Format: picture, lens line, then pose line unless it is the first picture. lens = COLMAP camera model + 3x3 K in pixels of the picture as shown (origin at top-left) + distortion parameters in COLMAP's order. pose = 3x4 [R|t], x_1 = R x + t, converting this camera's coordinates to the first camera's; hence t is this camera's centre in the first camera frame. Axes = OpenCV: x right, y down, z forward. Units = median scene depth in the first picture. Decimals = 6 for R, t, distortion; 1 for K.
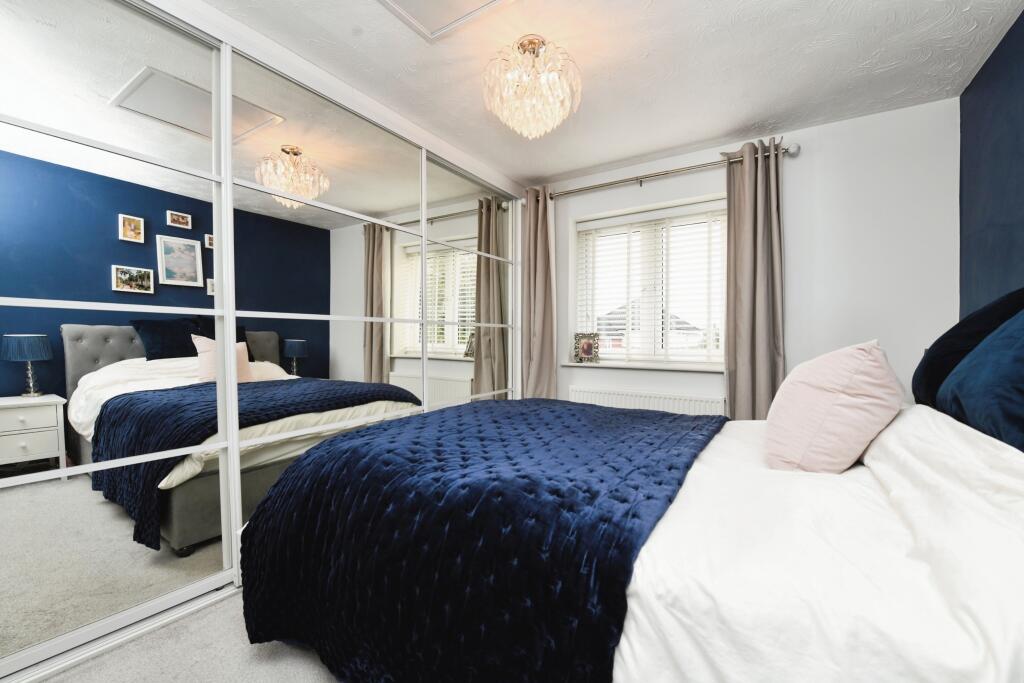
lens RADIAL K [[385.5, 0, 512.0], [0, 385.5, 341.5], [0, 0, 1]] dist [-0.000270, -0.000115]
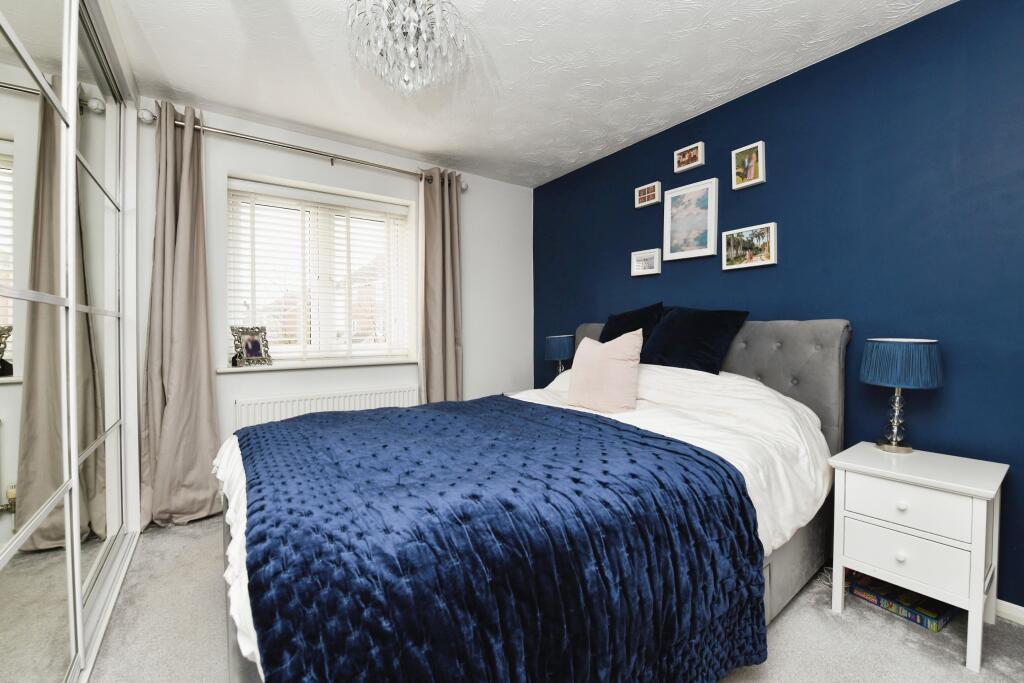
lens RADIAL K [[423.3, 0, 519.0], [0, 423.3, 338.8], [0, 0, 1]] dist [-0.020205, -0.000323]
pose [[0.427964, -0.018837, 0.903600, -0.368691], [0.013328, 0.999806, 0.014530, -0.004188], [-0.903698, 0.005825, 0.428132, 0.180092]]
